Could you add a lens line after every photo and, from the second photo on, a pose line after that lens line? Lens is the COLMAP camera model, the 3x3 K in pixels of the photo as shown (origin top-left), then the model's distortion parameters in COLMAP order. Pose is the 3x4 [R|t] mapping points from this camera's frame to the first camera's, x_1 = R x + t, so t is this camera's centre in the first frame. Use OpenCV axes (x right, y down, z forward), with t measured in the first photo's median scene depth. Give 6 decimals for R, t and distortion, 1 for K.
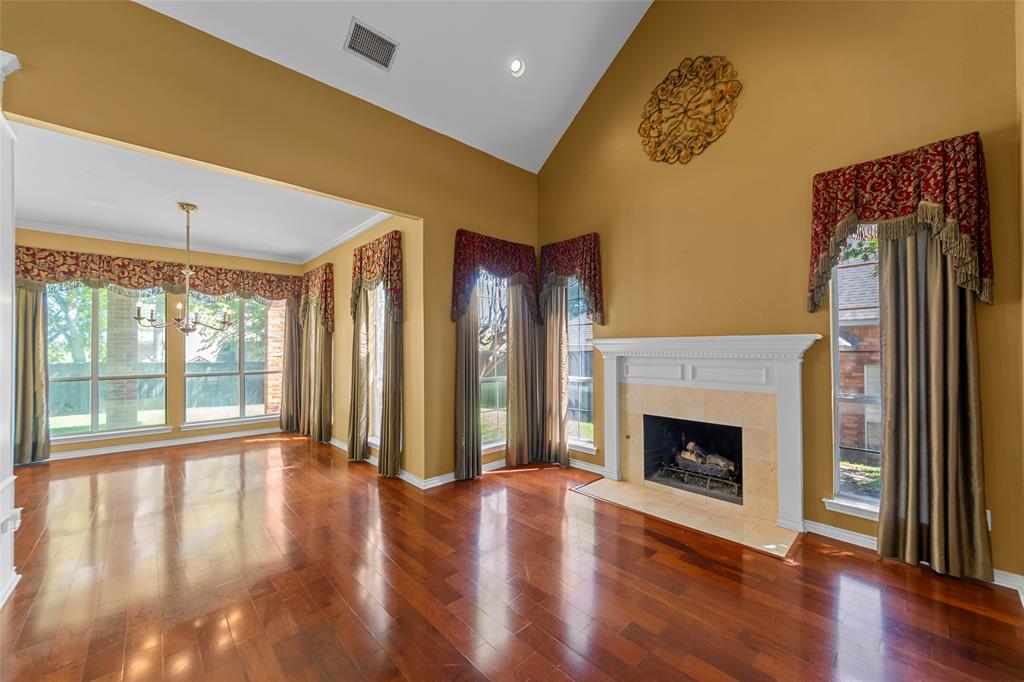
lens RADIAL K [[393.7, 0, 519.0], [0, 393.7, 341.2], [0, 0, 1]] dist [-0.007907, -0.000649]
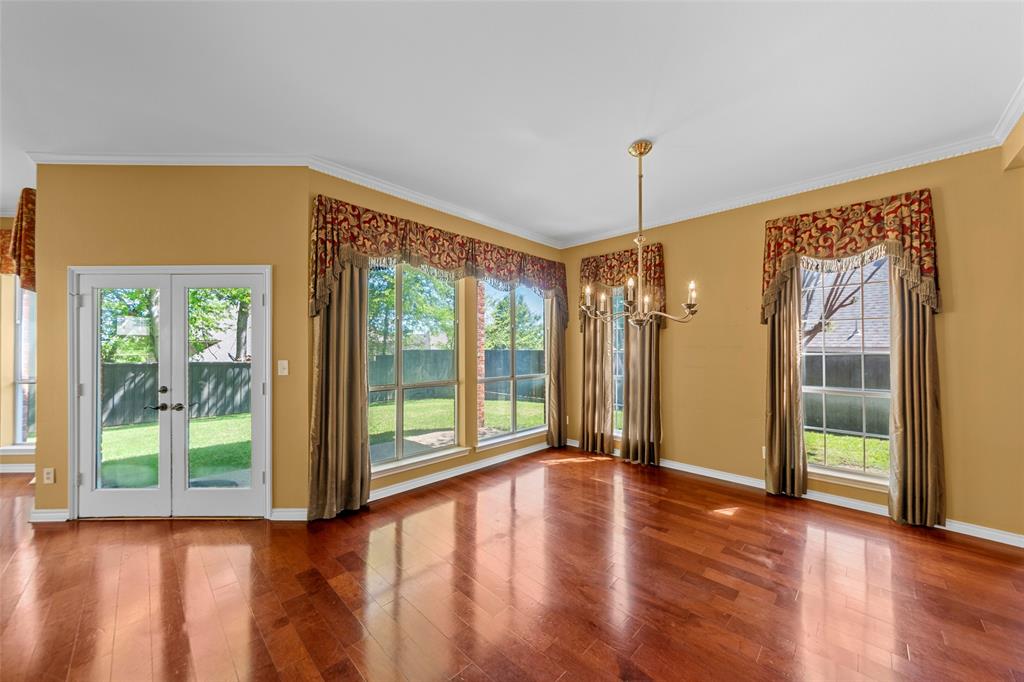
lens RADIAL K [[364.8, 0, 504.1], [0, 364.8, 342.7], [0, 0, 1]] dist [0.000224, 0.000373]
pose [[0.999095, 0.004939, 0.042250, -0.956310], [-0.005119, 0.999978, 0.004148, 0.005831], [-0.042228, -0.004361, 0.999098, 0.298877]]
